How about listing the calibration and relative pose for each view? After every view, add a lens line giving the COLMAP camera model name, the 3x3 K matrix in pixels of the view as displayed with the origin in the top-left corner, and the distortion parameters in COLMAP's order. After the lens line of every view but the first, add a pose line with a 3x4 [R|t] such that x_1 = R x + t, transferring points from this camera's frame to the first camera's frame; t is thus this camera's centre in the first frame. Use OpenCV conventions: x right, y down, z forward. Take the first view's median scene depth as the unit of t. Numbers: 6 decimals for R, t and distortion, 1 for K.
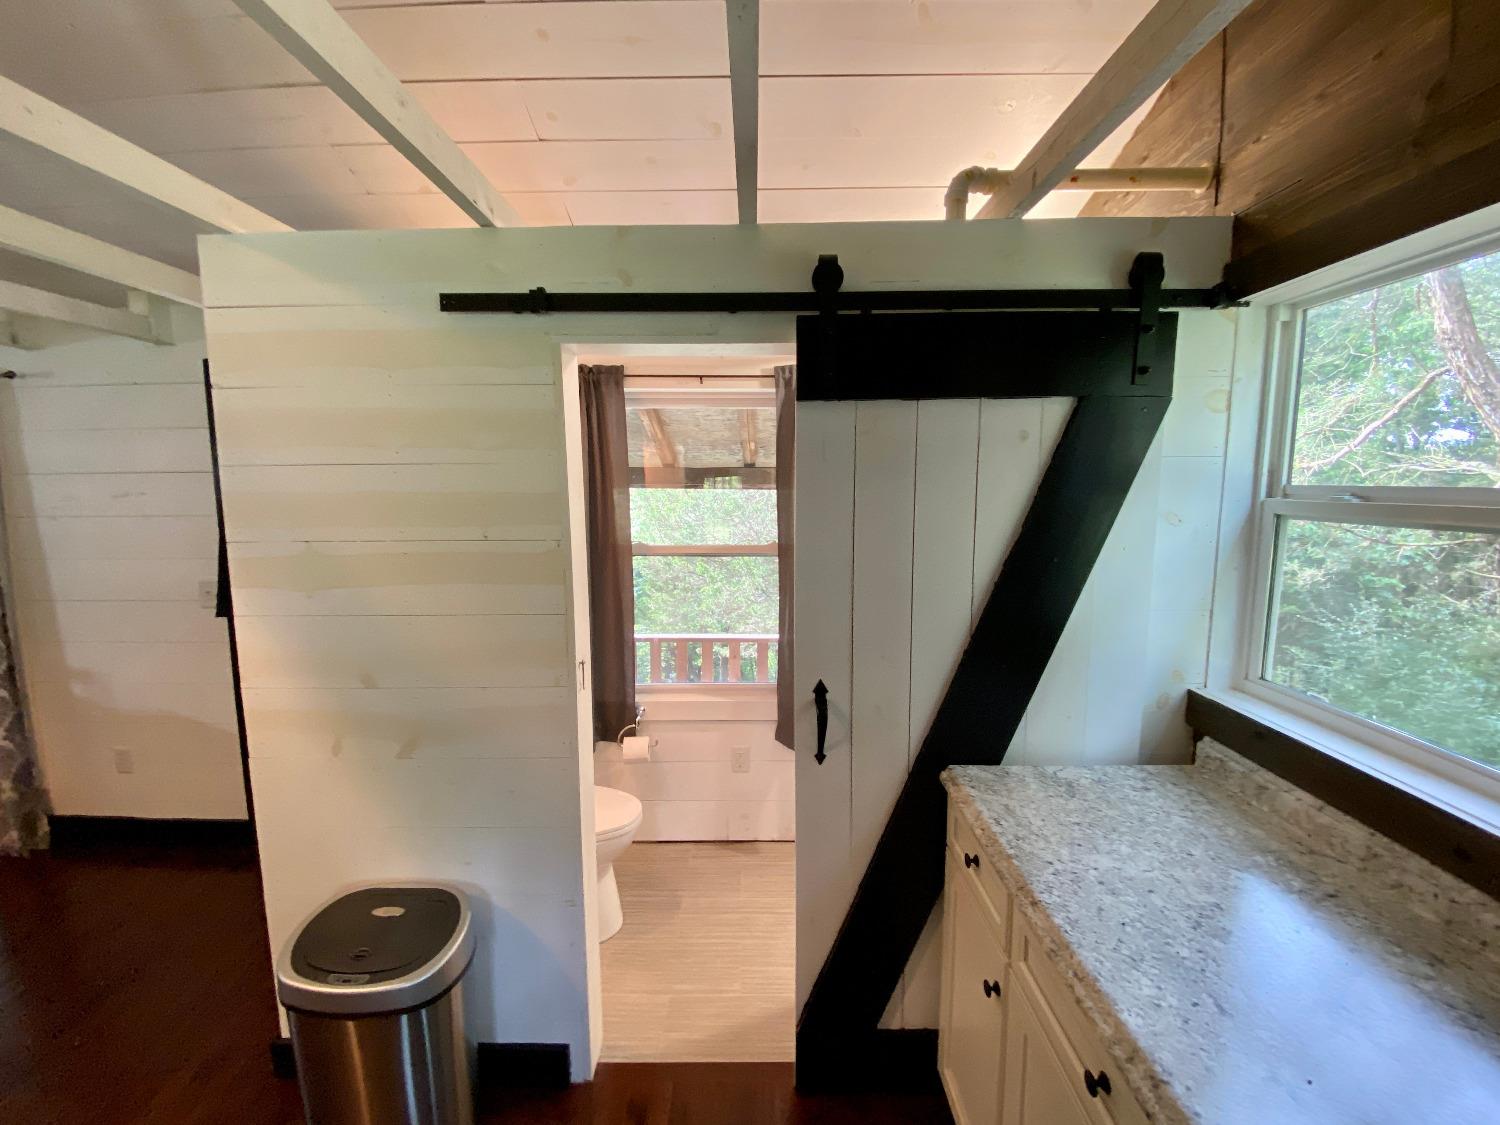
lens RADIAL K [[603.1, 0, 750.0], [0, 603.1, 562.5], [0, 0, 1]] dist [0.030129, -0.027195]
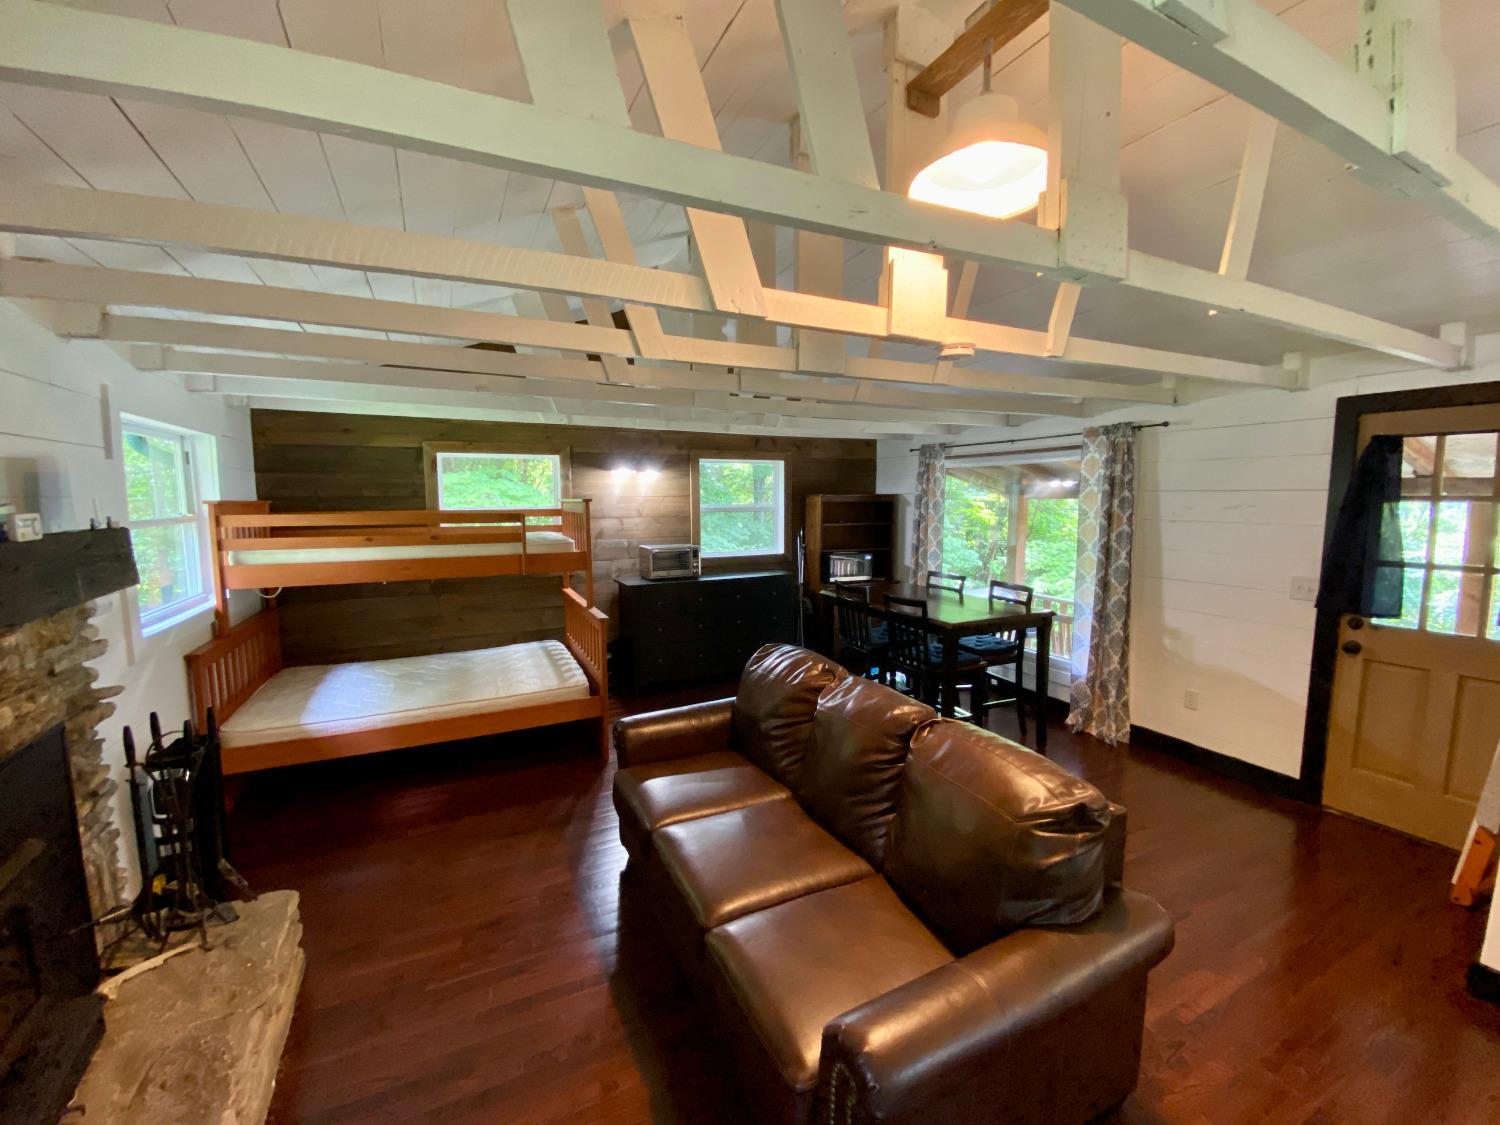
lens RADIAL K [[603.1, 0, 750.0], [0, 603.1, 562.5], [0, 0, 1]] dist [0.030129, -0.027195]
pose [[0.445534, 0.099372, -0.889733, -0.310696], [-0.107046, 0.992604, 0.057258, 0.050532], [0.888842, 0.069732, 0.452876, -0.579921]]
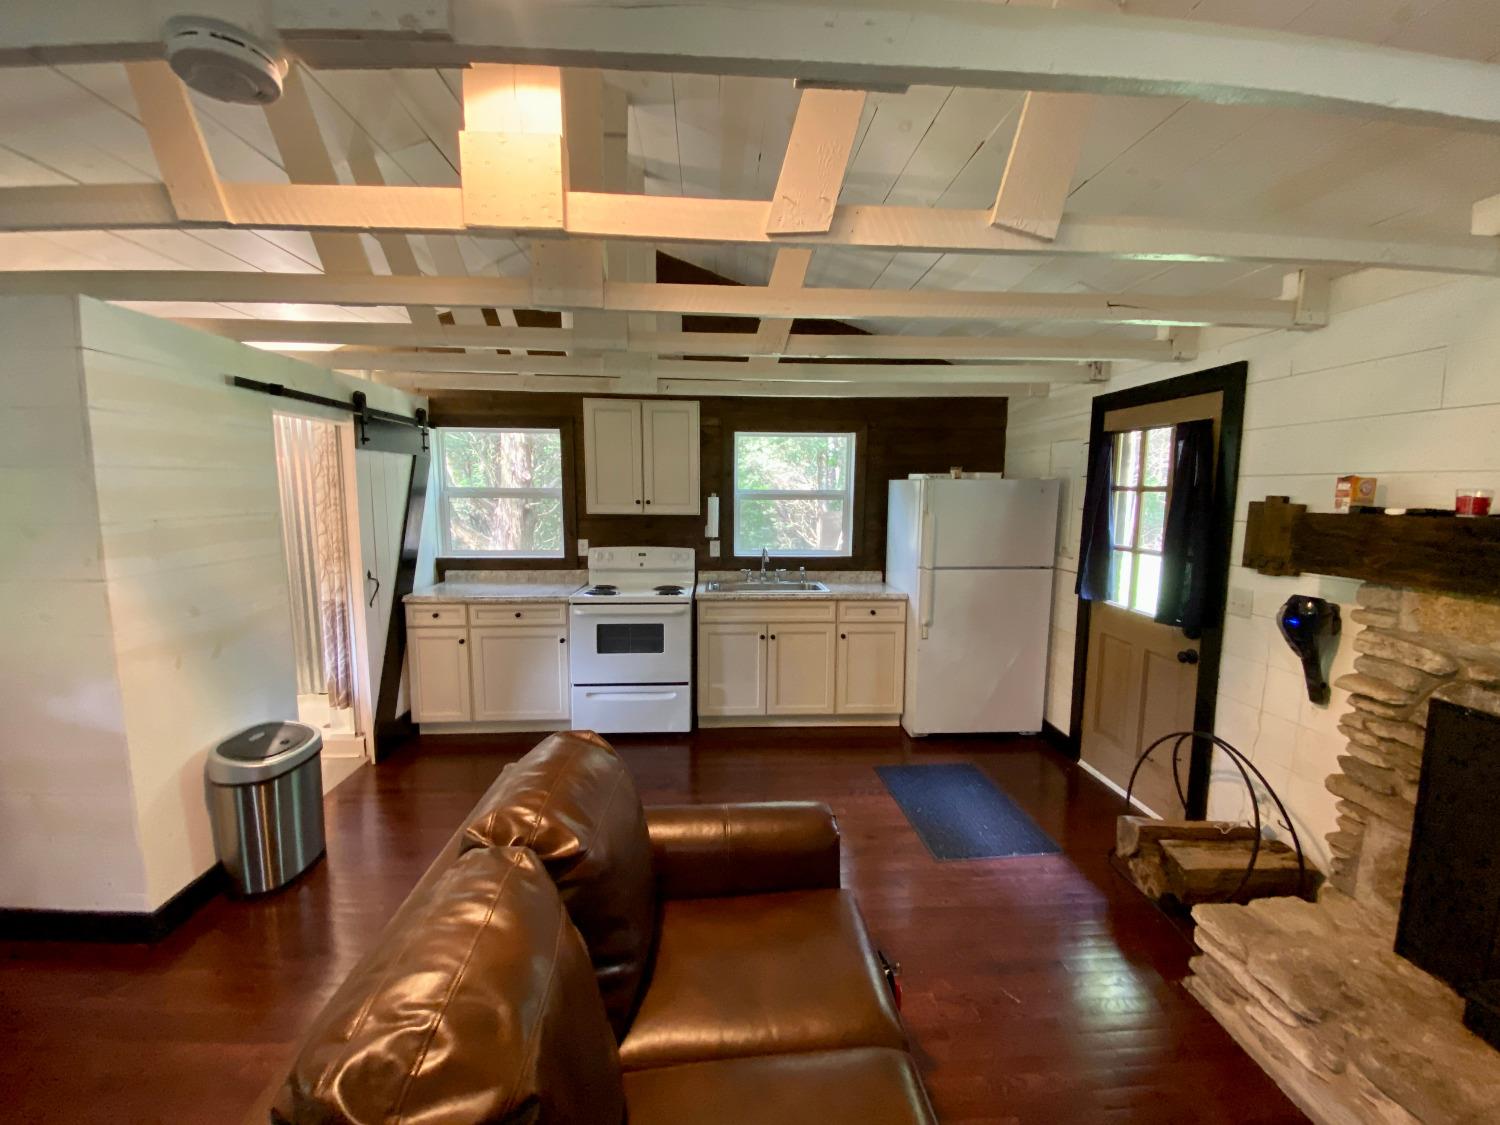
lens RADIAL K [[603.1, 0, 750.0], [0, 603.1, 562.5], [0, 0, 1]] dist [0.030129, -0.027195]
pose [[-0.071388, -0.114713, 0.990830, -1.306016], [0.115500, 0.985732, 0.122444, 0.029626], [-0.990739, 0.123182, -0.057120, -0.177934]]
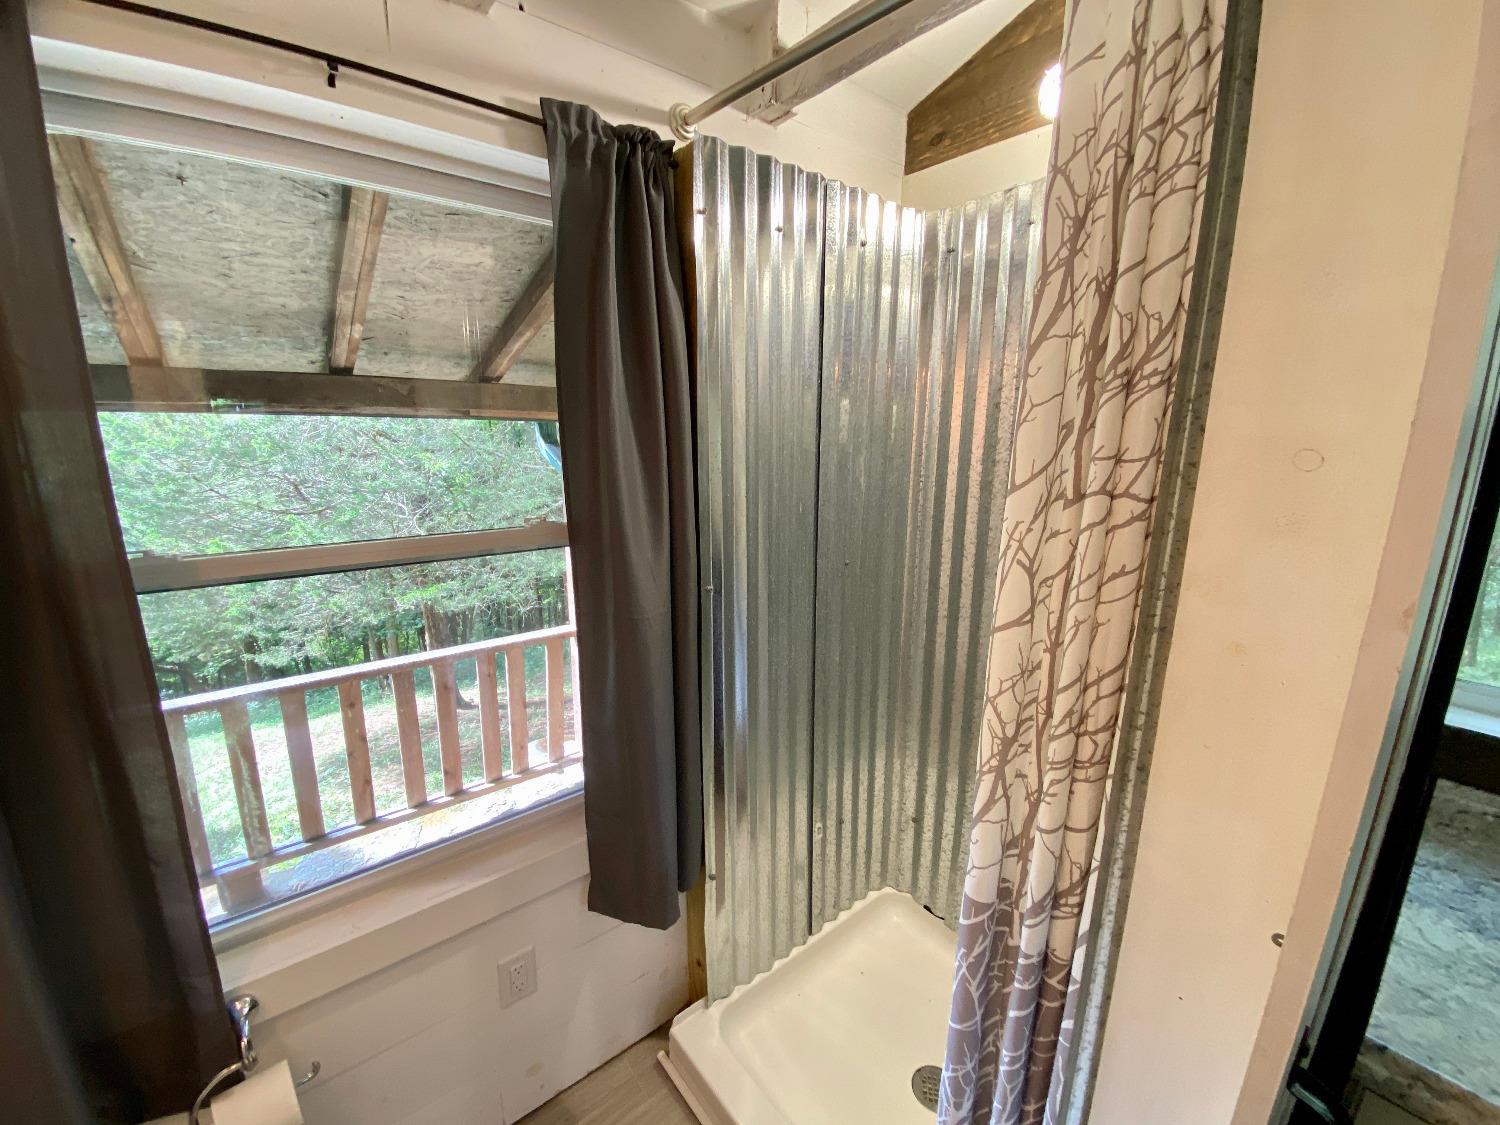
lens RADIAL K [[603.1, 0, 750.0], [0, 603.1, 562.5], [0, 0, 1]] dist [0.030129, -0.027195]
pose [[0.775339, -0.118584, 0.620312, -0.138449], [0.059677, 0.991575, 0.114967, -0.047455], [-0.628720, -0.052120, 0.775883, 0.550670]]
